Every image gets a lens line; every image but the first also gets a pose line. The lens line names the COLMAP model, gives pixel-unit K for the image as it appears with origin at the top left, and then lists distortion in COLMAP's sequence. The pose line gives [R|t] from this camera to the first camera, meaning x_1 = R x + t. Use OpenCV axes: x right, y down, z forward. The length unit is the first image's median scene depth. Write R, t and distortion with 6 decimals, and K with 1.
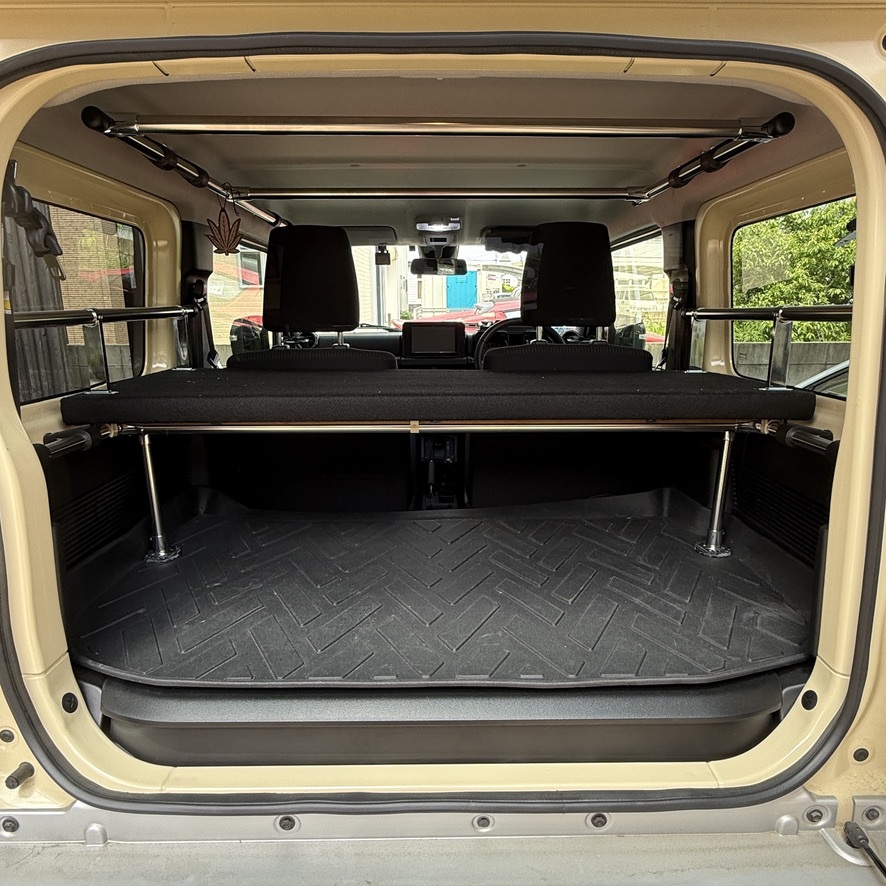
lens RADIAL K [[621.7, 0, 443.3], [0, 621.7, 442.2], [0, 0, 1]] dist [-0.001522, 0.006310]
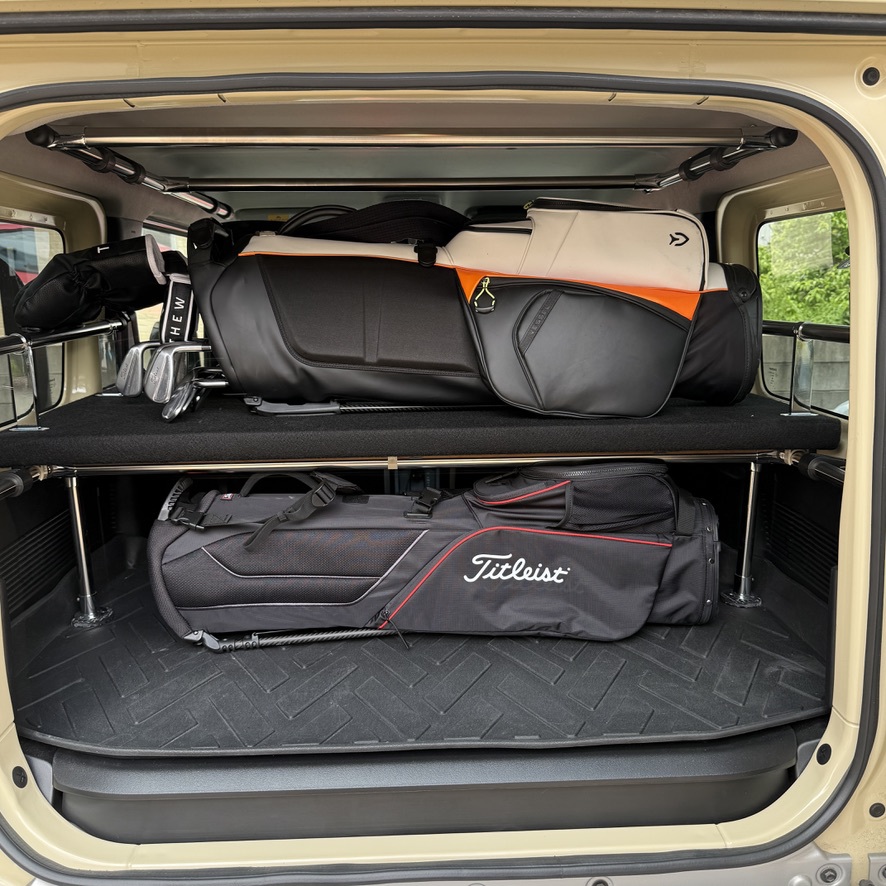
lens RADIAL K [[889.1, 0, 442.7], [0, 889.1, 439.2], [0, 0, 1]] dist [0.006001, 0.000000]
pose [[0.999489, -0.014235, 0.028637, -0.012048], [0.015057, 0.999475, -0.028698, -0.024384], [-0.028214, 0.029115, 0.999178, -0.294378]]
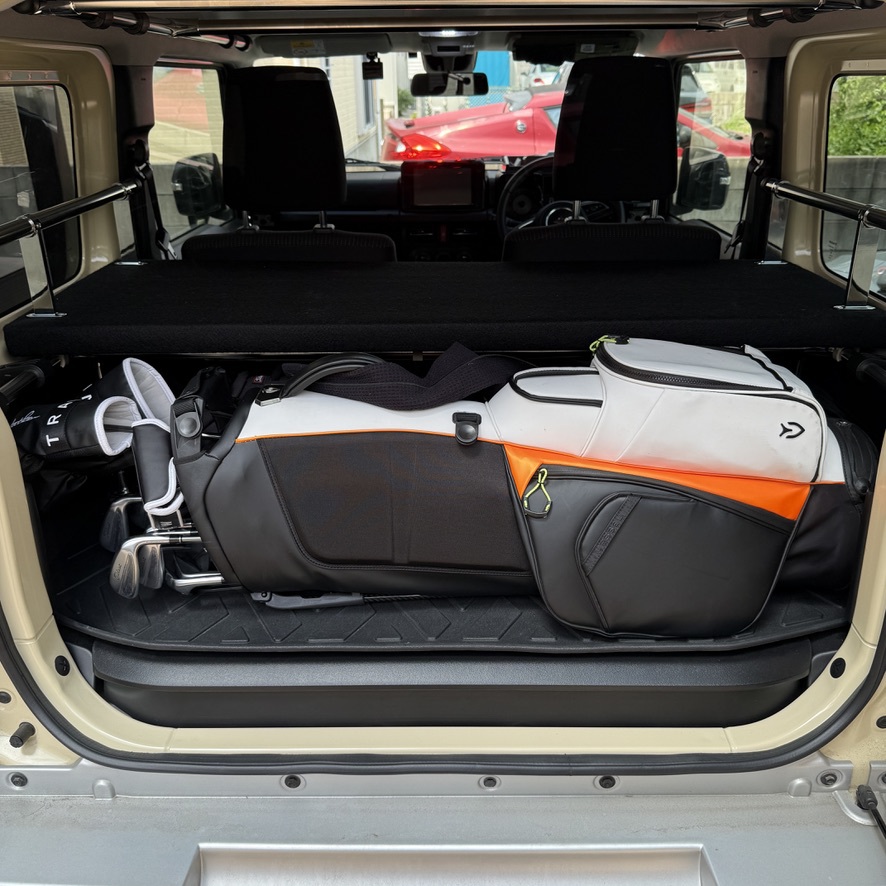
lens RADIAL K [[889.1, 0, 440.3], [0, 889.1, 441.2], [0, 0, 1]] dist [0.006001, 0.000000]
pose [[0.999676, -0.000018, -0.025473, 0.018480], [0.005051, 0.980276, 0.197569, -0.170824], [0.024967, -0.197634, 0.979958, -0.239574]]
